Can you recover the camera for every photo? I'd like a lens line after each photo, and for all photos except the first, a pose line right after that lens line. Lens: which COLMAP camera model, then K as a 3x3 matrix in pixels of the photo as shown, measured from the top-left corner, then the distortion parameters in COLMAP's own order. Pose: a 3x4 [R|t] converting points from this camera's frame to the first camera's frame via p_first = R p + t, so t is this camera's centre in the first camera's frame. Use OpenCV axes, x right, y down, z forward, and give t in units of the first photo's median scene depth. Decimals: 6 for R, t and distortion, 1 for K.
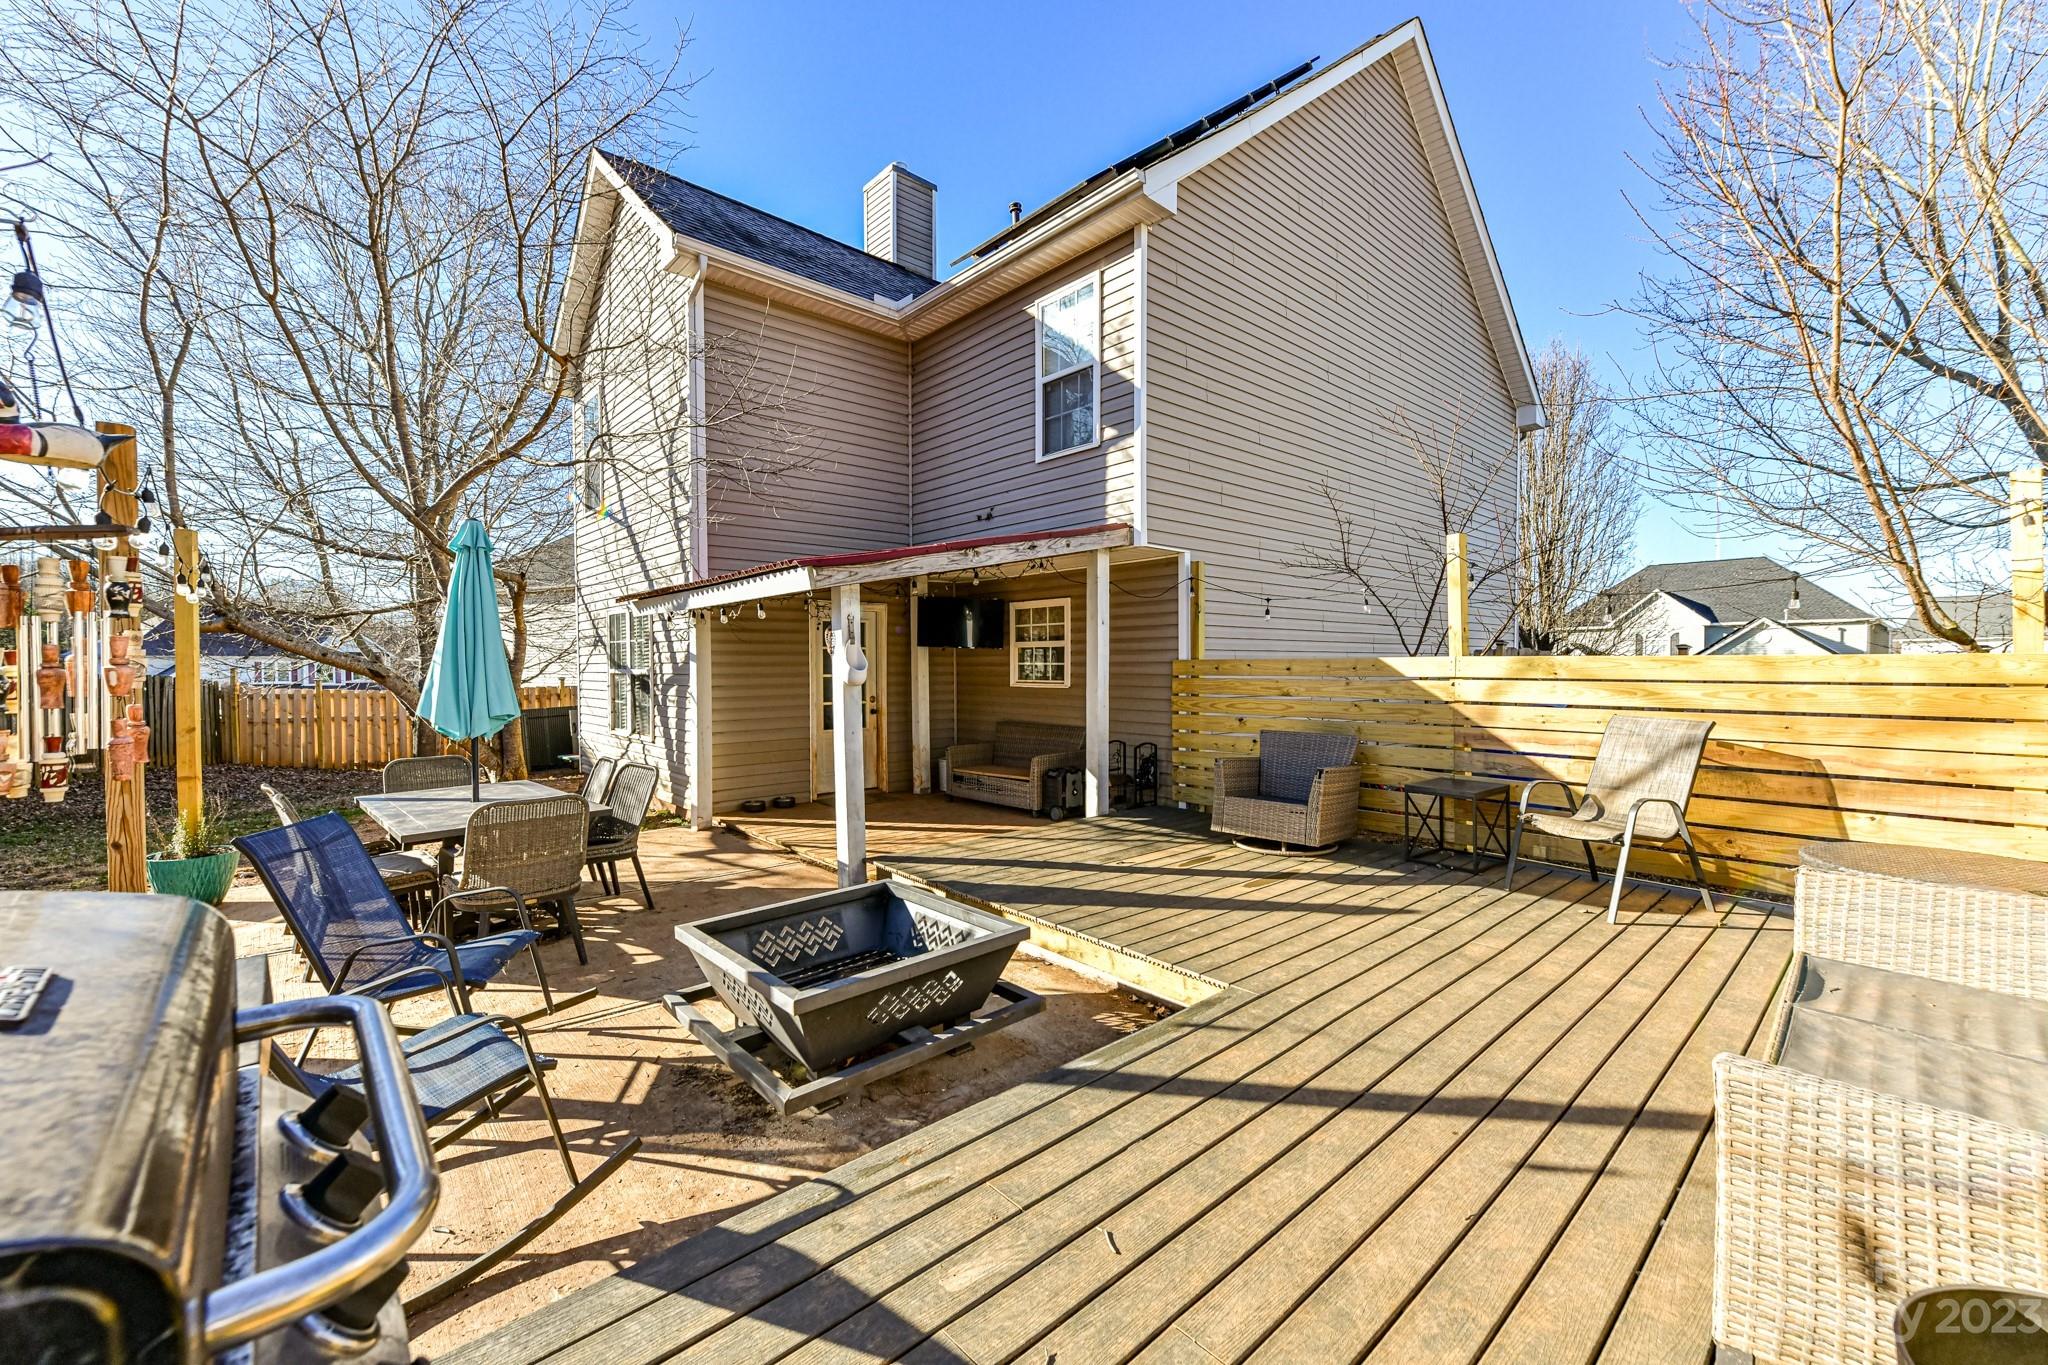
lens RADIAL K [[813.6, 0, 1032.5], [0, 813.6, 673.3], [0, 0, 1]] dist [0.001678, 0.000368]
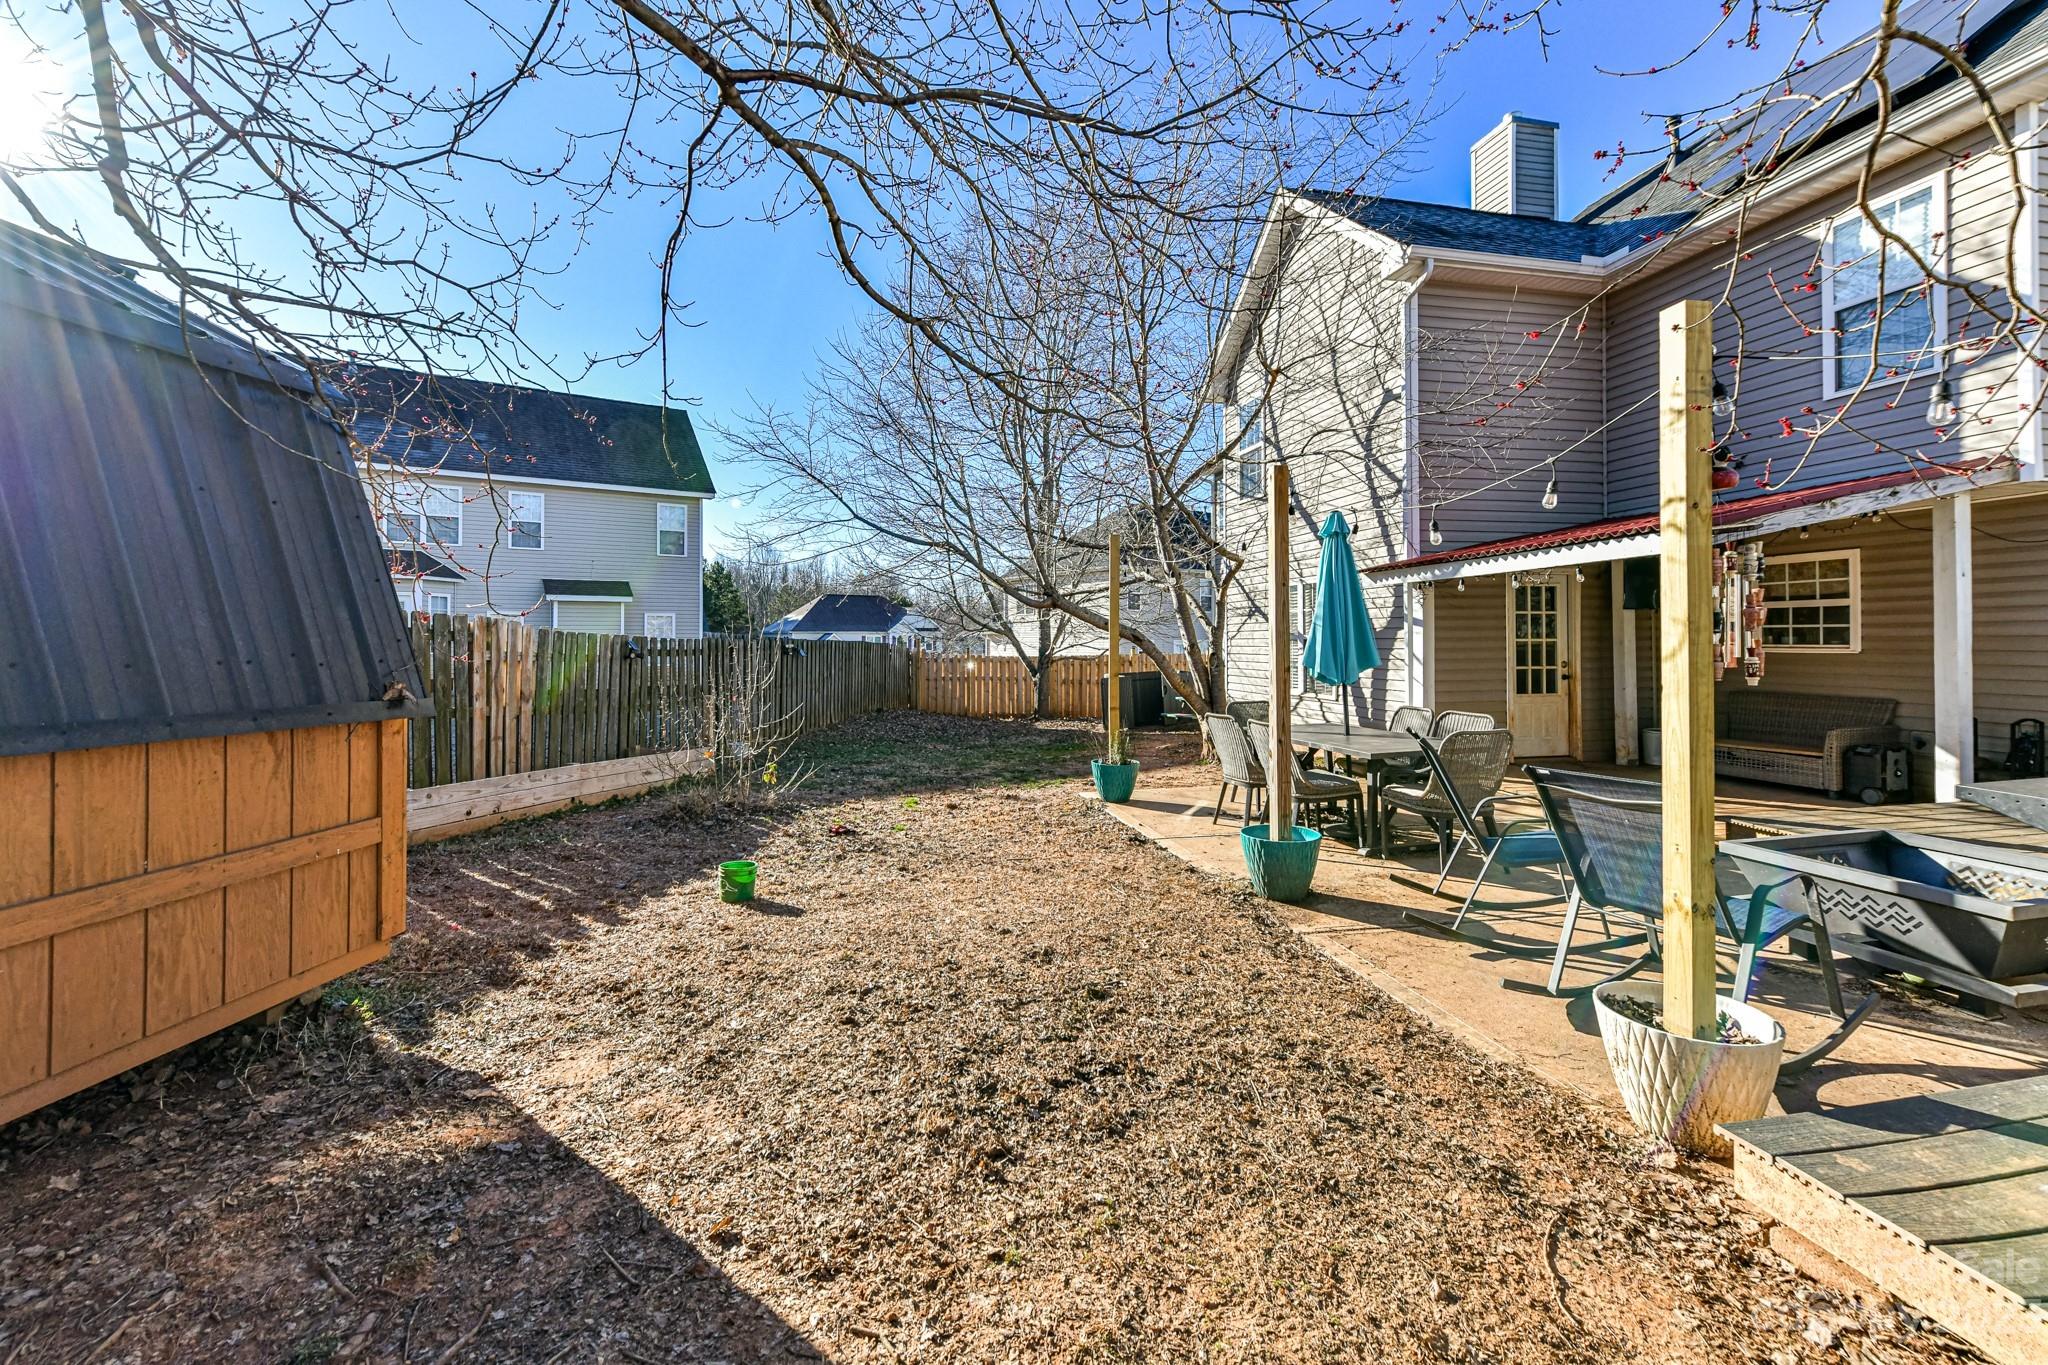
lens RADIAL K [[841.5, 0, 1023.2], [0, 841.5, 621.8], [0, 0, 1]] dist [0.000429, 0.000272]
pose [[0.864041, -0.013265, -0.503247, -0.322985], [-0.002086, 0.999550, -0.029929, 0.015750], [0.503417, 0.026909, 0.863624, -0.260606]]
